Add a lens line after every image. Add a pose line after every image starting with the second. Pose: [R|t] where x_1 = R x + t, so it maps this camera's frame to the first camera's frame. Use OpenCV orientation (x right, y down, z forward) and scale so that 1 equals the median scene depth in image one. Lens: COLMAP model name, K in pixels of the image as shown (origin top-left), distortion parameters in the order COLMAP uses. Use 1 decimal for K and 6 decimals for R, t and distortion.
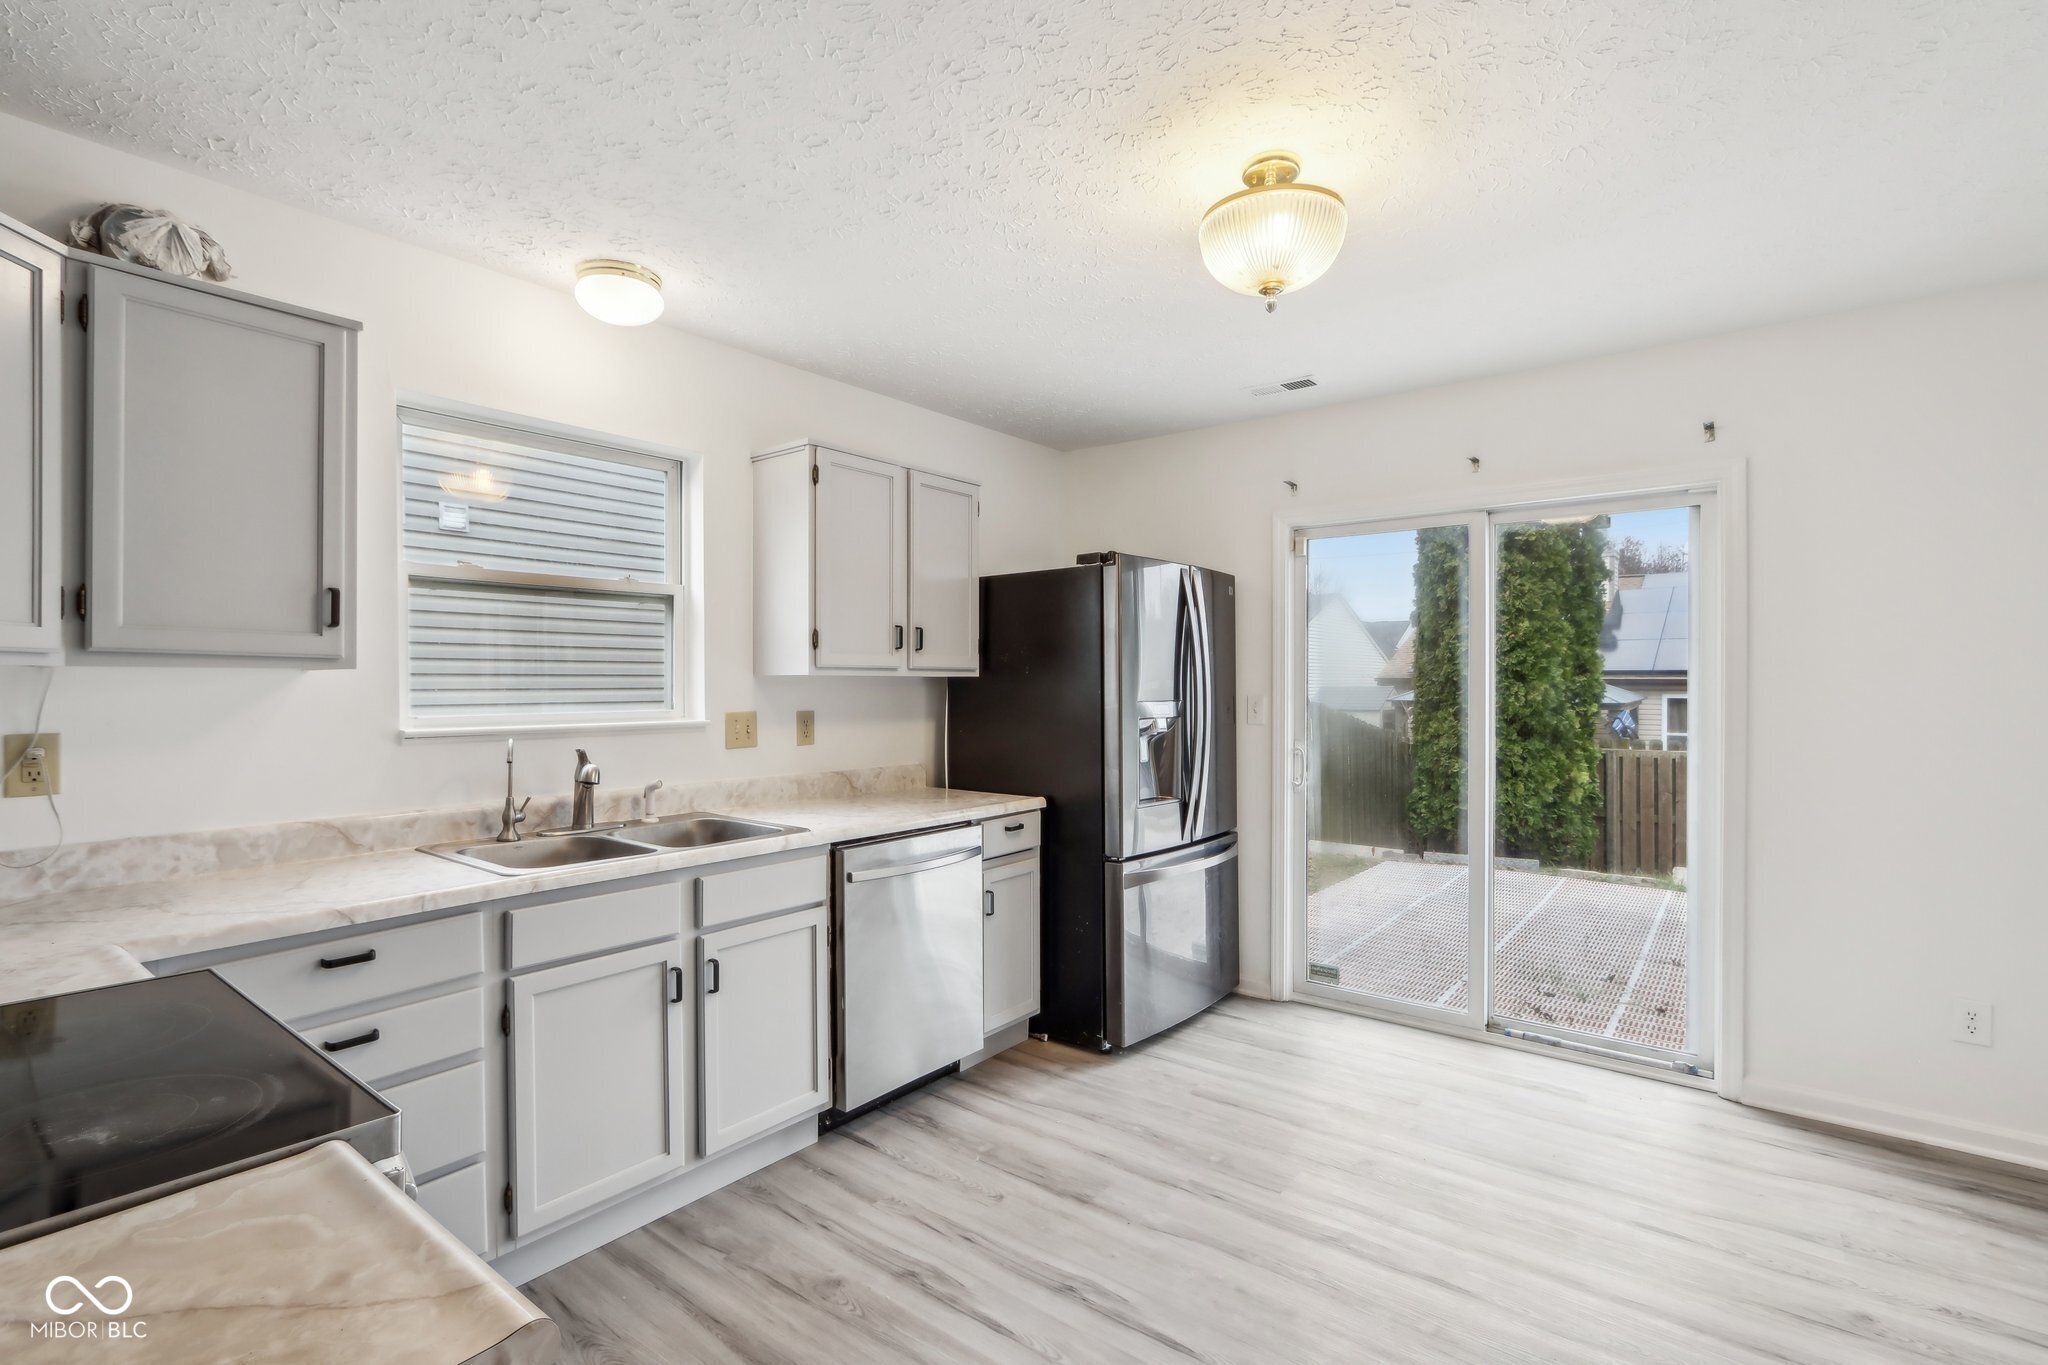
lens RADIAL K [[947.7, 0, 1012.8], [0, 947.7, 682.9], [0, 0, 1]] dist [-0.004715, 0.000700]
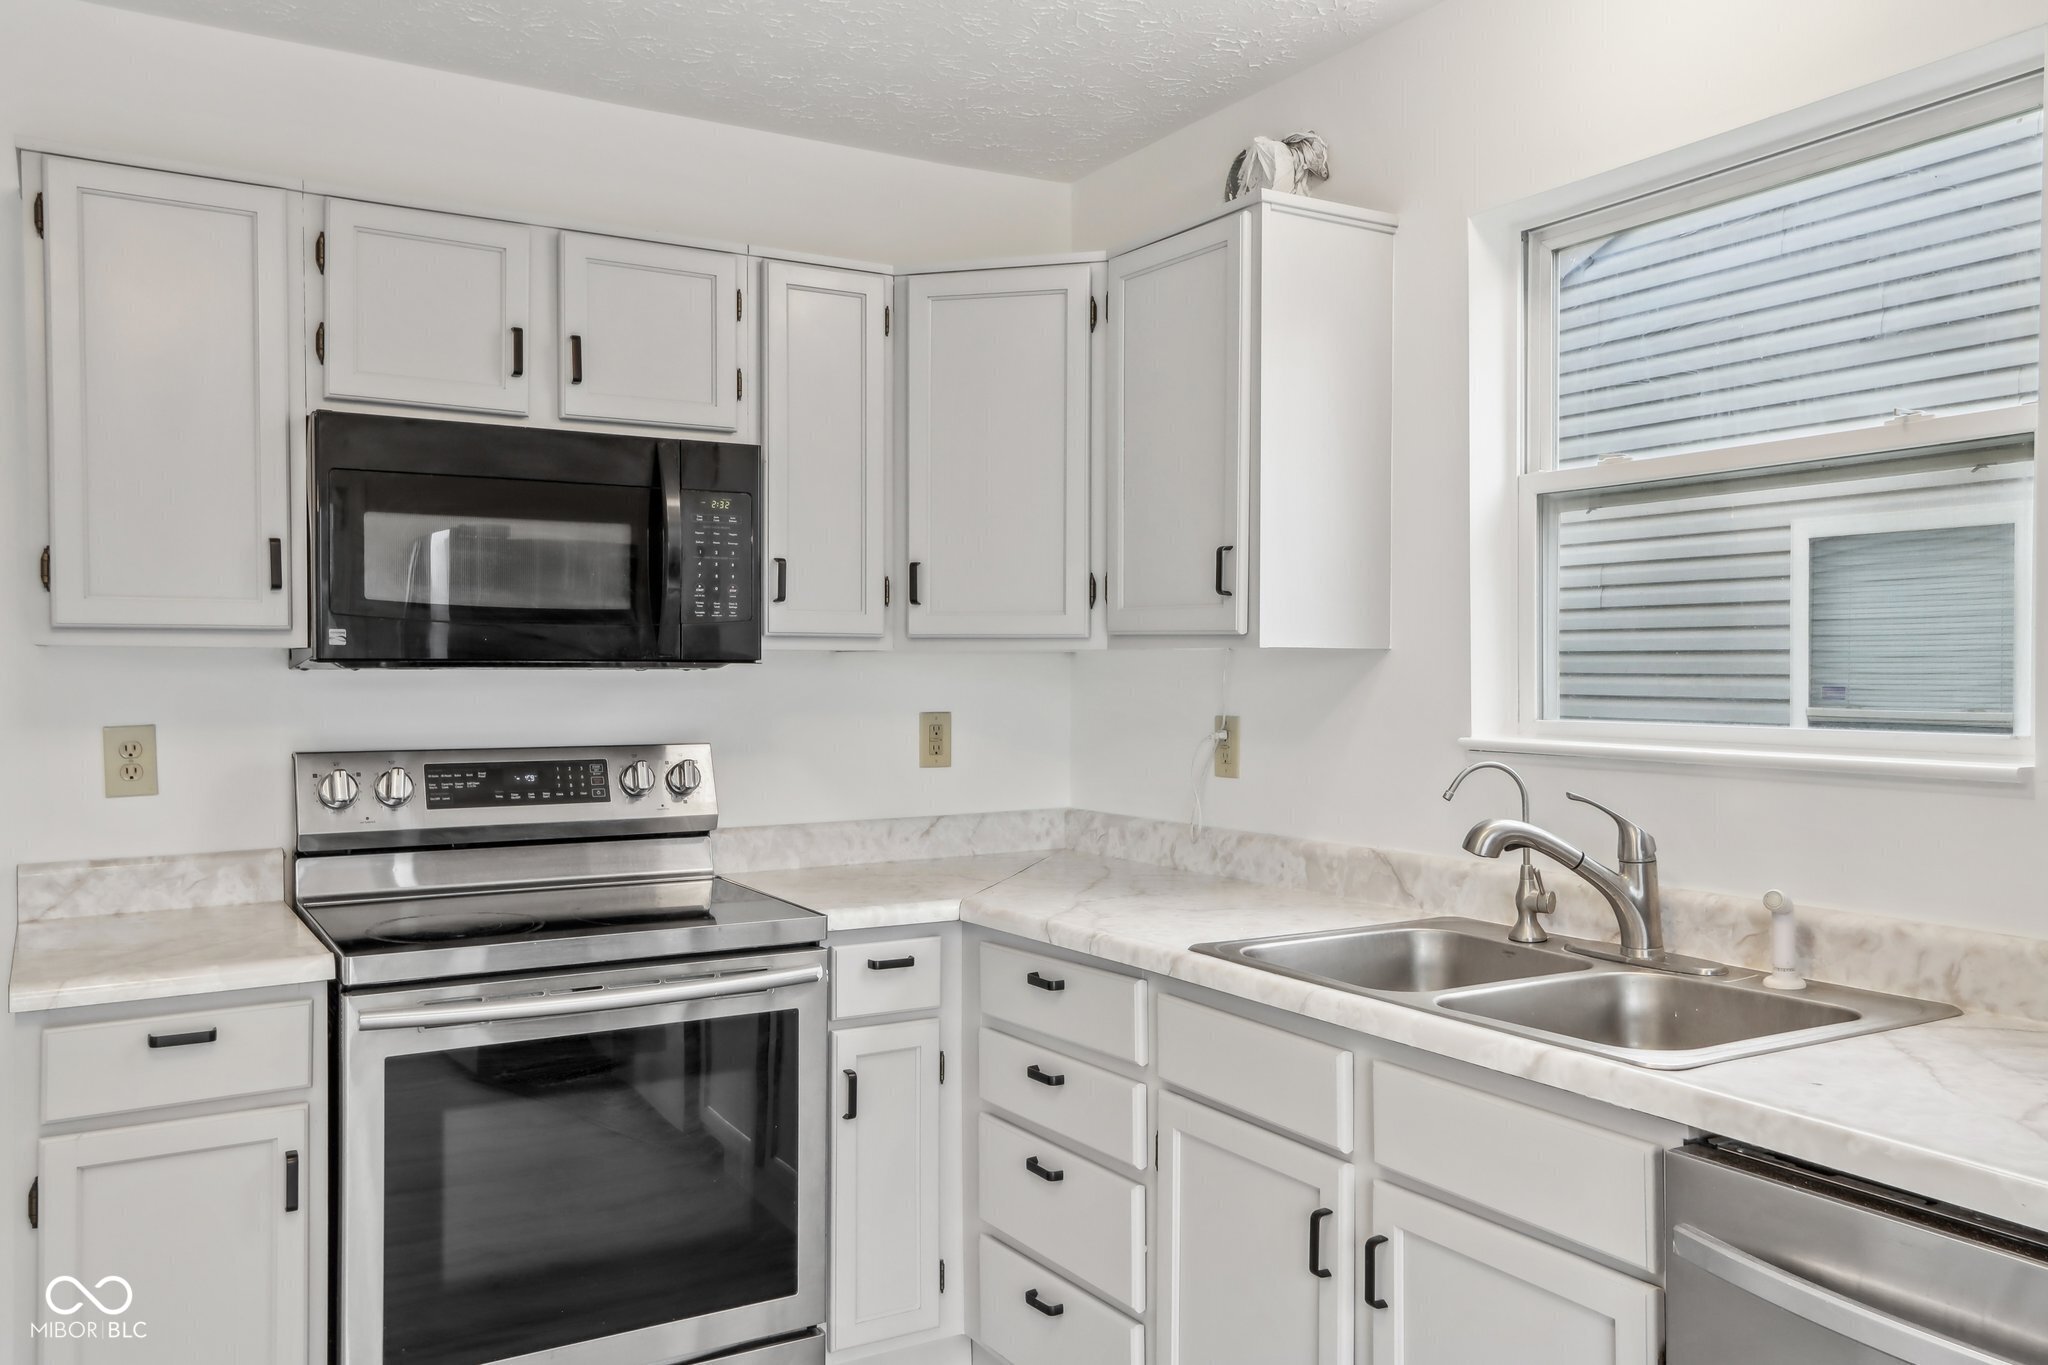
lens RADIAL K [[1589.1, 0, 1024.0], [0, 1589.1, 682.5], [0, 0, 1]] dist [0.018622, 0.004626]
pose [[-0.355444, 0.009579, -0.934649, 0.455550], [0.001630, 0.999952, 0.009629, 0.000979], [0.934696, 0.001899, -0.355442, 1.015836]]
